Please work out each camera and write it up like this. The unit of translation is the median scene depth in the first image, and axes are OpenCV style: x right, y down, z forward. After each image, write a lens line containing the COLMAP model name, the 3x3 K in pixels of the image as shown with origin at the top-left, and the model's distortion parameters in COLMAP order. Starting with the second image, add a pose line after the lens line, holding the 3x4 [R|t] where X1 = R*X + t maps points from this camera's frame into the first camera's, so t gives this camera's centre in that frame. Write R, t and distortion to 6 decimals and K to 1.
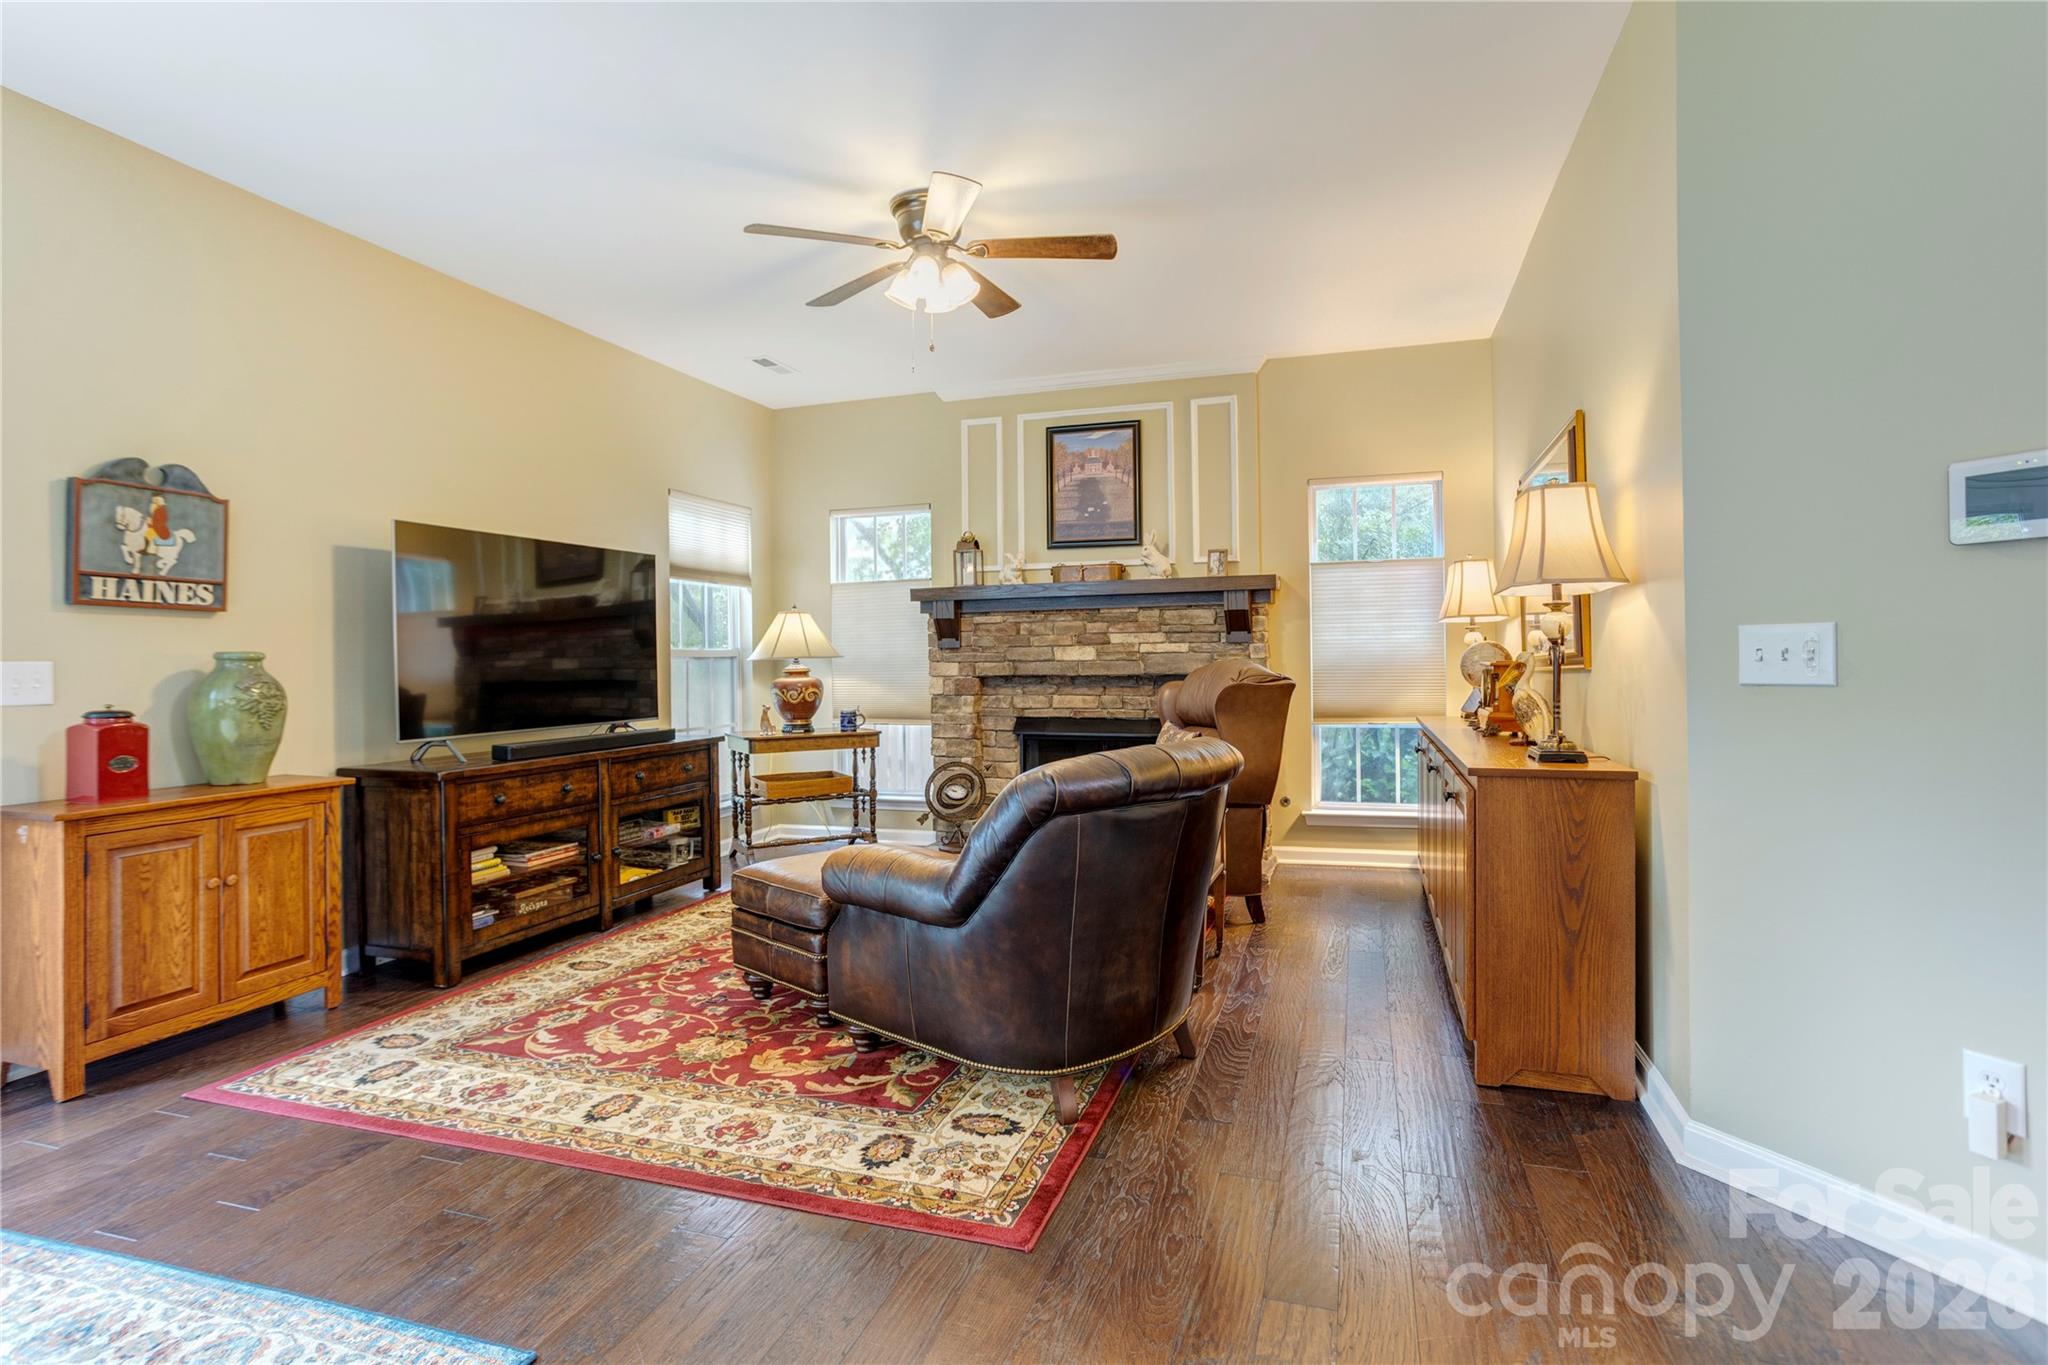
lens RADIAL K [[998.6, 0, 1030.1], [0, 998.6, 649.2], [0, 0, 1]] dist [-0.053887, 0.033514]
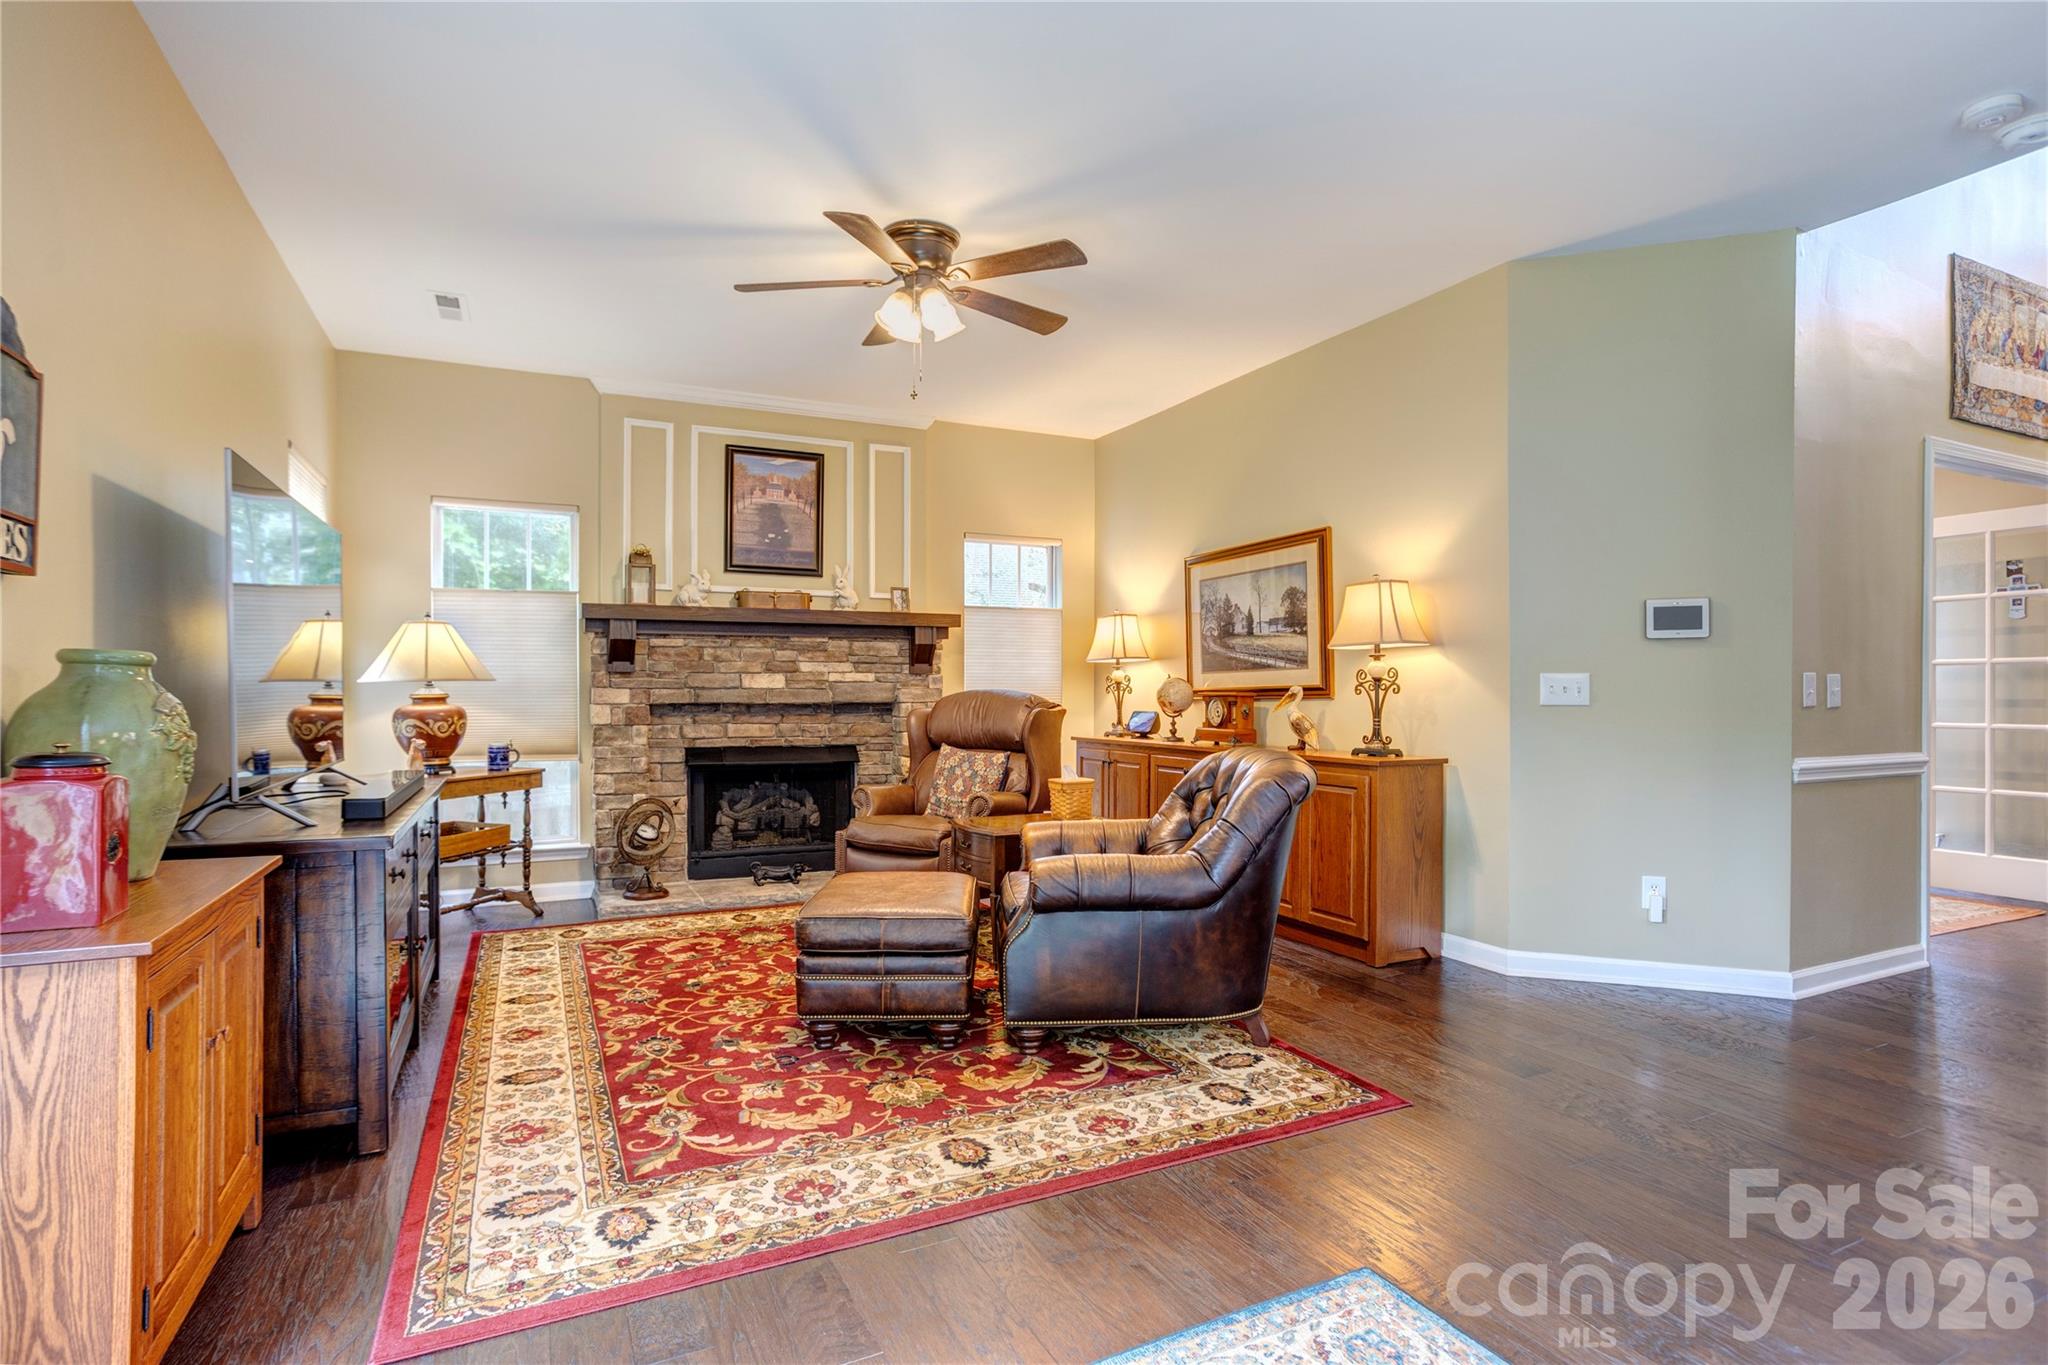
lens RADIAL K [[1009.2, 0, 992.4], [0, 1009.2, 688.1], [0, 0, 1]] dist [-0.054695, 0.036563]
pose [[0.726400, 0.013407, 0.687141, -0.530381], [-0.016991, 0.999854, -0.001546, 0.009983], [-0.687062, -0.010552, 0.726522, 0.142247]]
